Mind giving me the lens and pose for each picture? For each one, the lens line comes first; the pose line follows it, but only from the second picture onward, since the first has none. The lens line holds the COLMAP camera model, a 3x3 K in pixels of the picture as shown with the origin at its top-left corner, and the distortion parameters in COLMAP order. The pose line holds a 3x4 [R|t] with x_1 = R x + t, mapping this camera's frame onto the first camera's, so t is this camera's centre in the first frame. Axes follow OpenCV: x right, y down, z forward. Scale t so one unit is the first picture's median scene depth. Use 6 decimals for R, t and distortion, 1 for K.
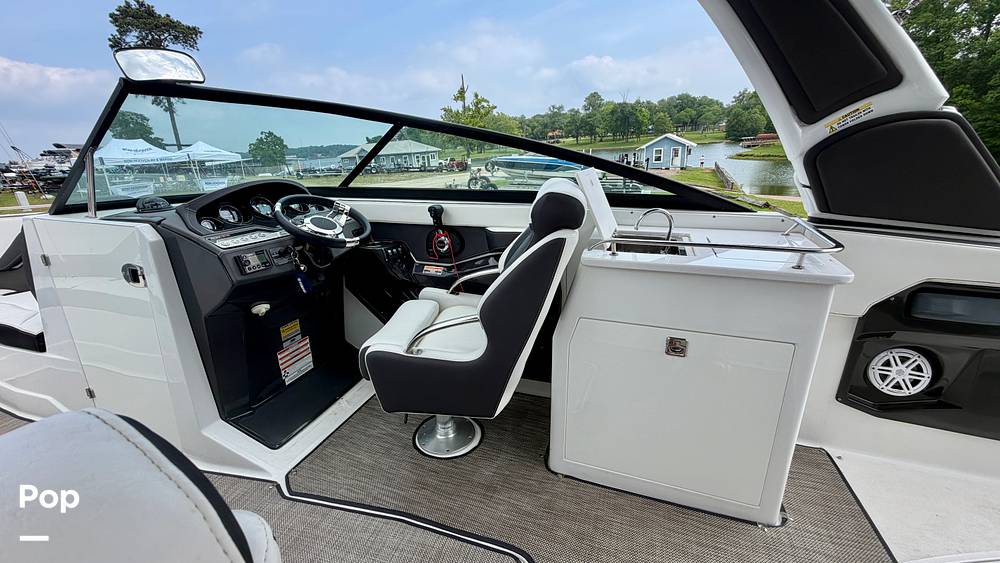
lens RADIAL K [[400.8, 0, 496.9], [0, 400.8, 280.5], [0, 0, 1]] dist [-0.000929, 0.000617]
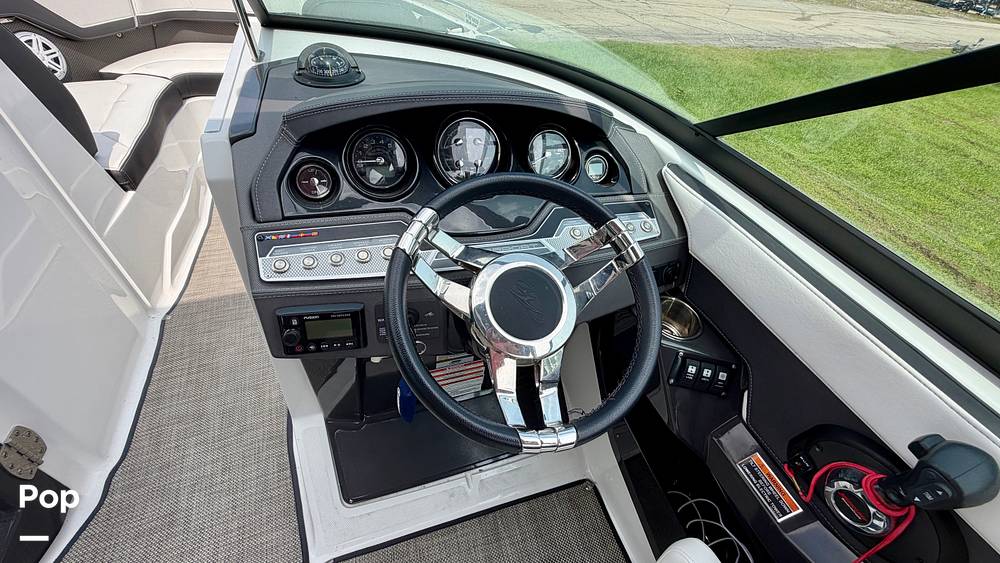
lens RADIAL K [[400.8, 0, 496.9], [0, 400.8, 280.5], [0, 0, 1]] dist [-0.000929, 0.000617]
pose [[0.602022, 0.620867, -0.502089, -0.248585], [-0.366614, 0.773537, 0.516948, -0.268582], [0.709340, -0.127141, 0.693305, 0.643293]]
